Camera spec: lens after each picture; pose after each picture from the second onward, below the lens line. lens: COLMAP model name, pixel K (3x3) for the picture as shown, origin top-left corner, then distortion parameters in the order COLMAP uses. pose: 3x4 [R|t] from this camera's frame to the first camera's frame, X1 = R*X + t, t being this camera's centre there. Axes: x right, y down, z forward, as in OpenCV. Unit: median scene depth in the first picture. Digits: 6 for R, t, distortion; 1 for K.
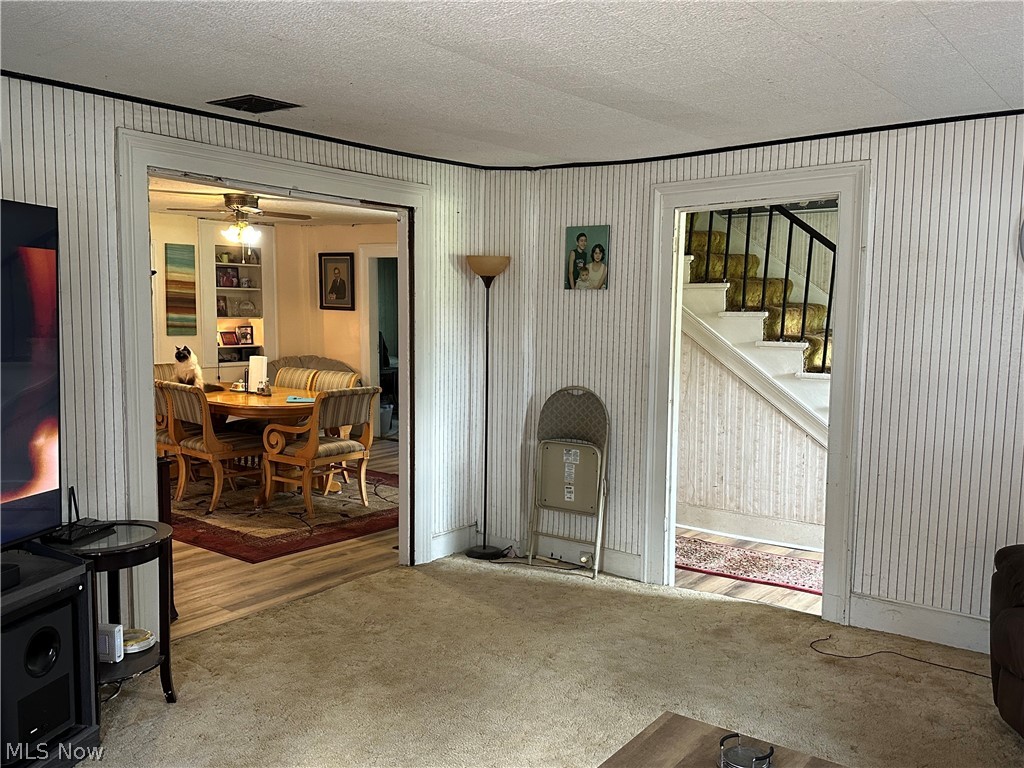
lens RADIAL K [[840.7, 0, 512.0], [0, 840.7, 384.0], [0, 0, 1]] dist [0.110348, -0.206132]
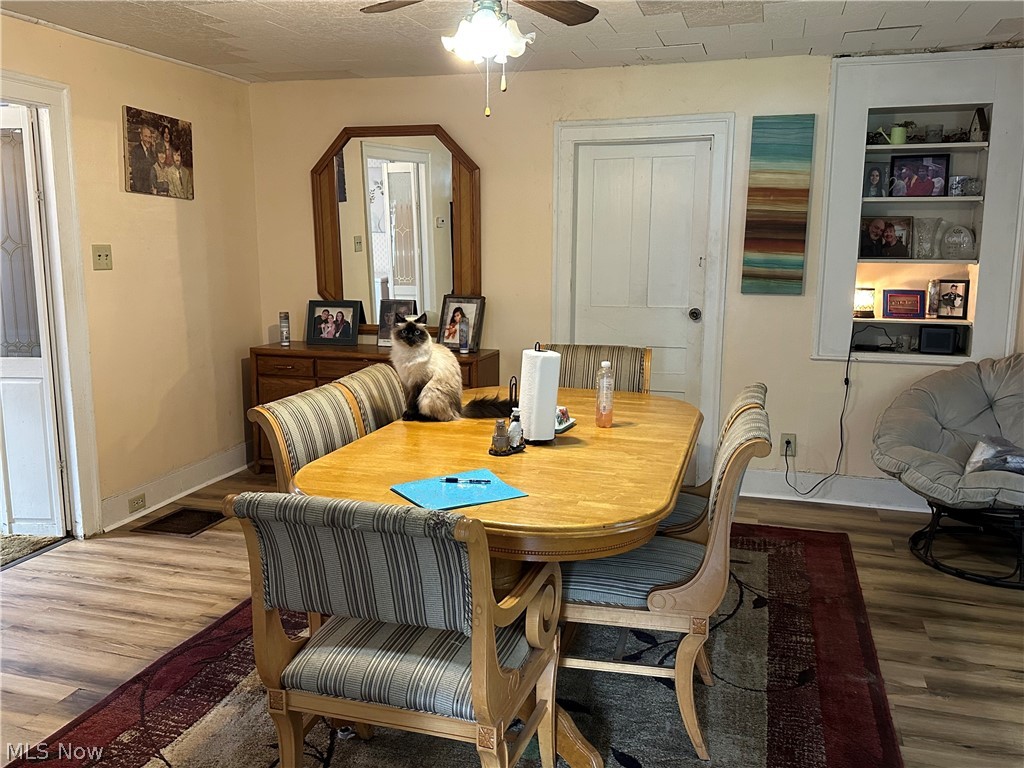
lens RADIAL K [[840.7, 0, 512.0], [0, 840.7, 384.0], [0, 0, 1]] dist [0.110348, -0.206132]
pose [[0.346323, 0.134972, -0.928355, 0.048177], [-0.089247, 0.989848, 0.110618, -0.042516], [0.933860, 0.044543, 0.354853, 0.621956]]
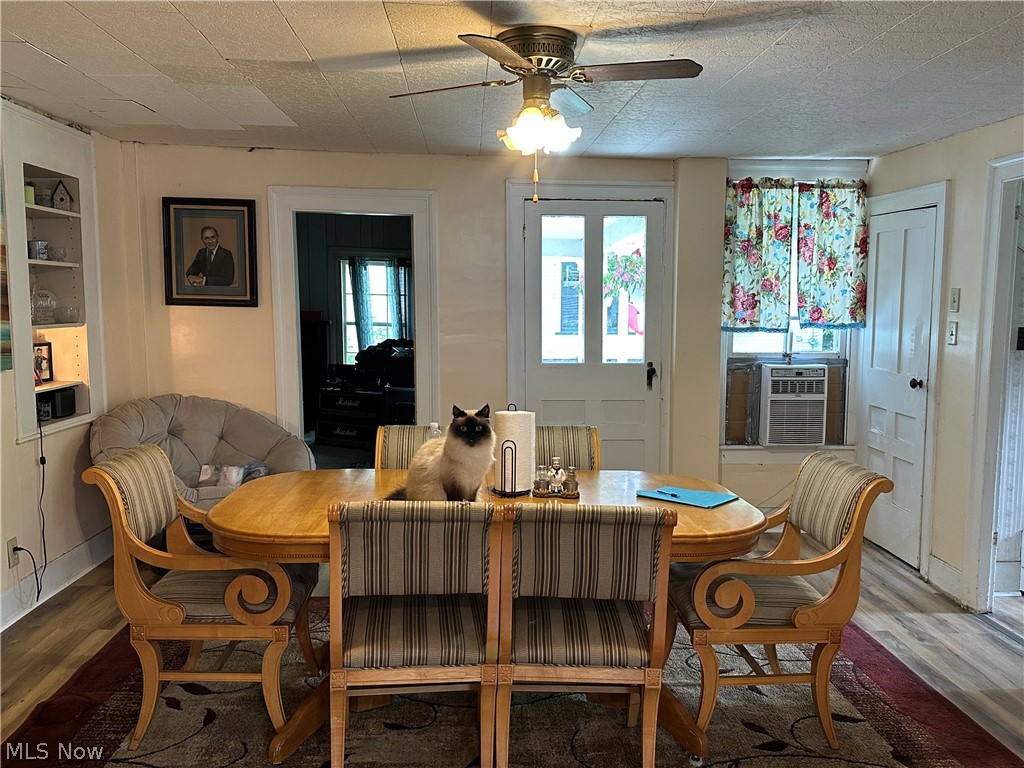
lens RADIAL K [[840.7, 0, 512.0], [0, 840.7, 384.0], [0, 0, 1]] dist [0.110348, -0.206132]
pose [[0.763876, -0.070274, 0.641525, -0.427785], [0.064034, 0.997402, 0.033011, -0.045635], [-0.642178, 0.015863, 0.766392, 0.484442]]
